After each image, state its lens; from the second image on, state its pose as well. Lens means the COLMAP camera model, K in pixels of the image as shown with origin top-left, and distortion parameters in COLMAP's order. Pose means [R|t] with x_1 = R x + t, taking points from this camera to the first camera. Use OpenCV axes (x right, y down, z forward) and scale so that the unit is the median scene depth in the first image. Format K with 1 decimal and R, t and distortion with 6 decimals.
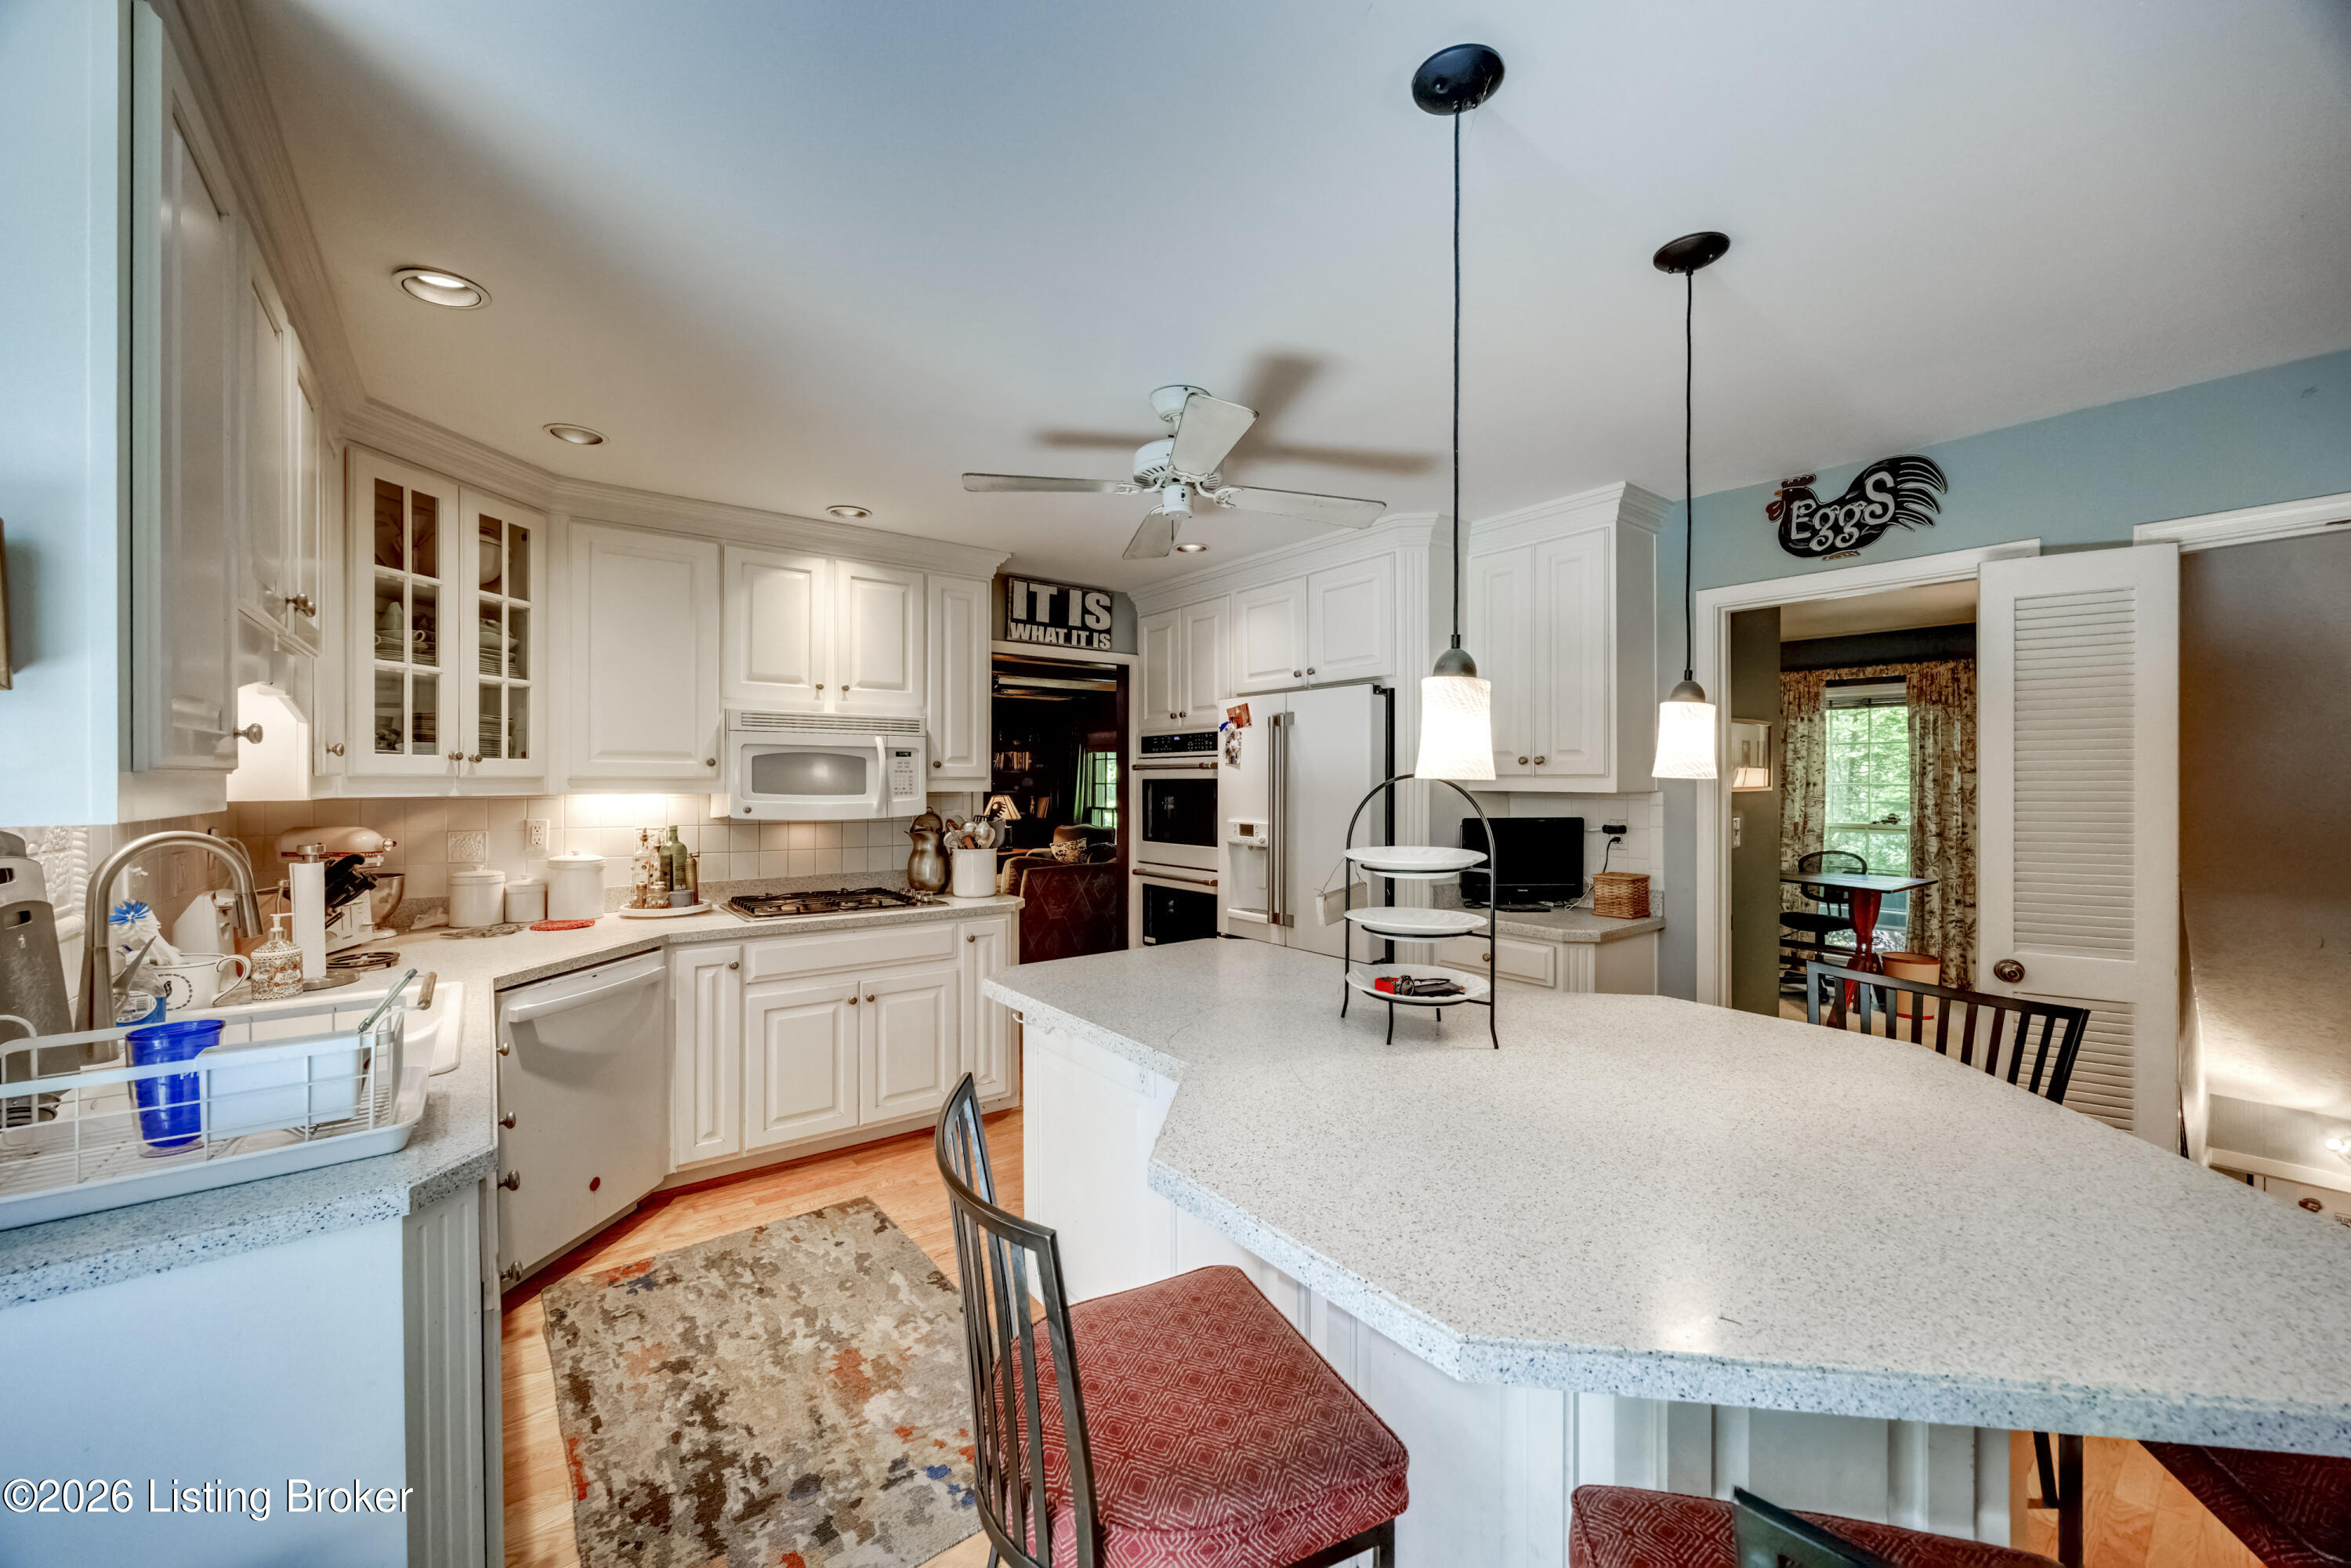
lens RADIAL K [[885.6, 0, 1175.5], [0, 885.6, 784.0], [0, 0, 1]] dist [-0.000316, 0.000060]
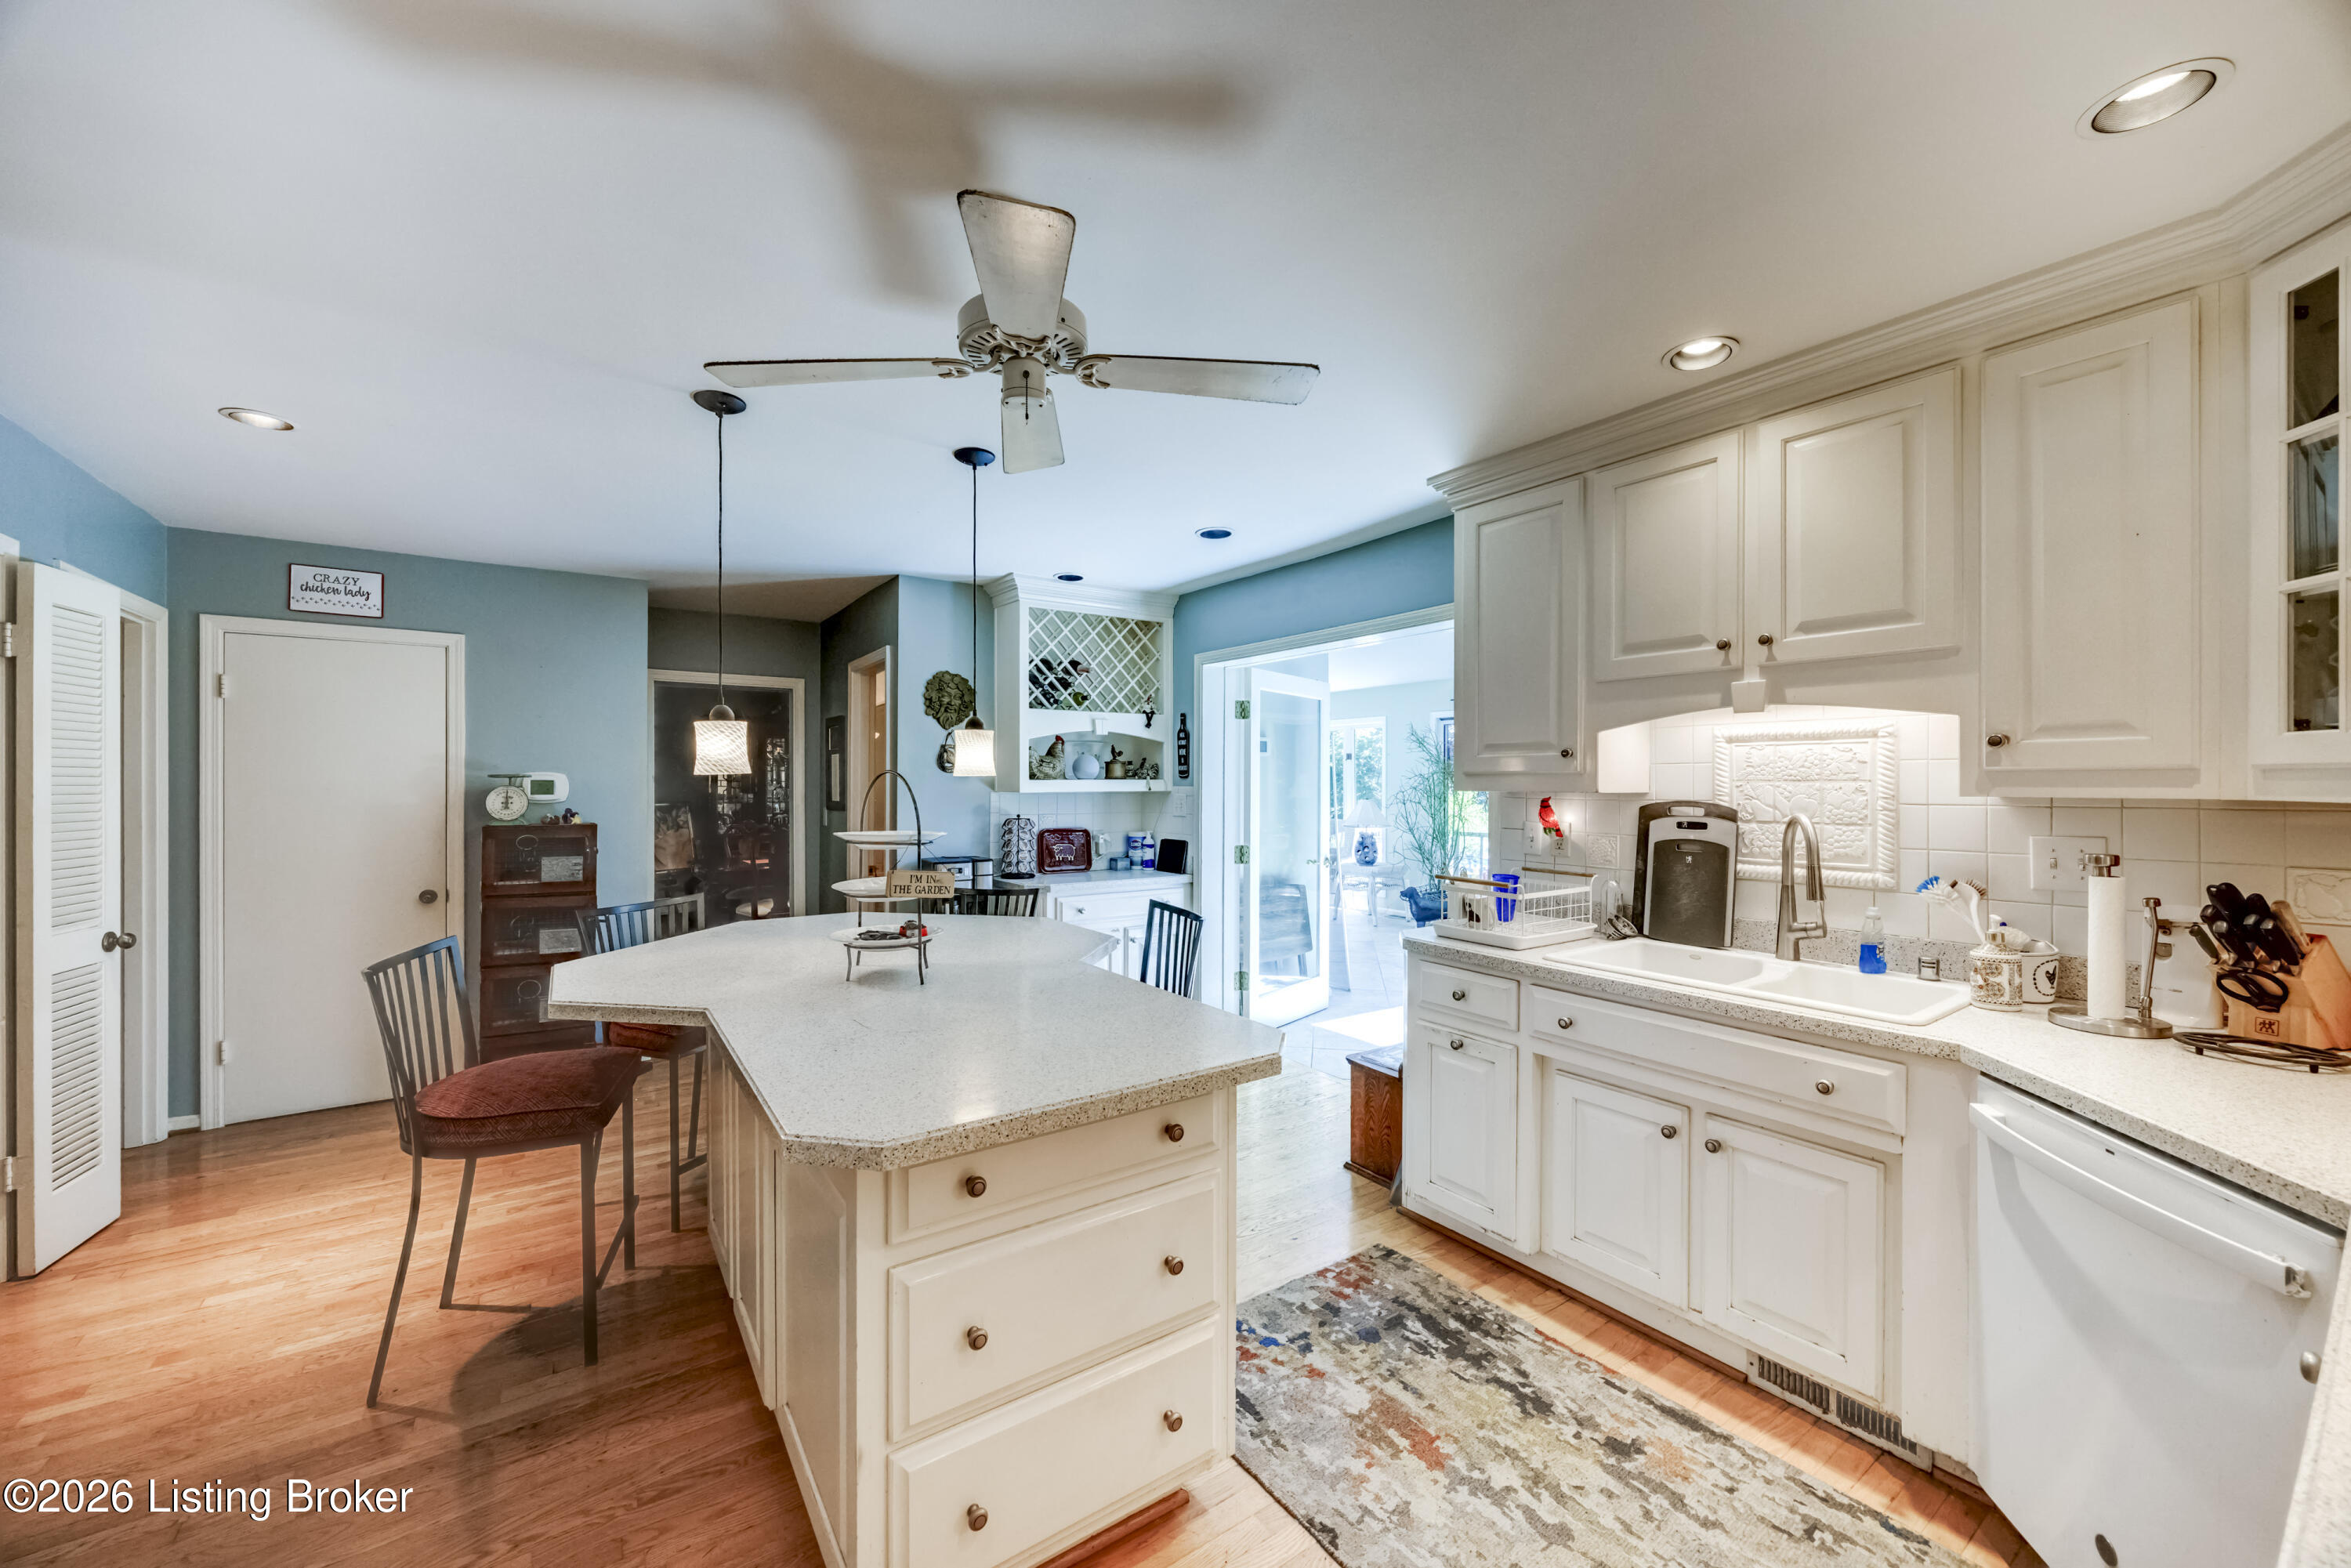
lens RADIAL K [[885.6, 0, 1175.5], [0, 885.6, 784.0], [0, 0, 1]] dist [-0.000316, 0.000060]
pose [[-0.998702, 0.002413, 0.050882, -0.191458], [0.002638, 0.999987, 0.004354, 0.001781], [-0.050870, 0.004483, -0.998695, 2.096991]]
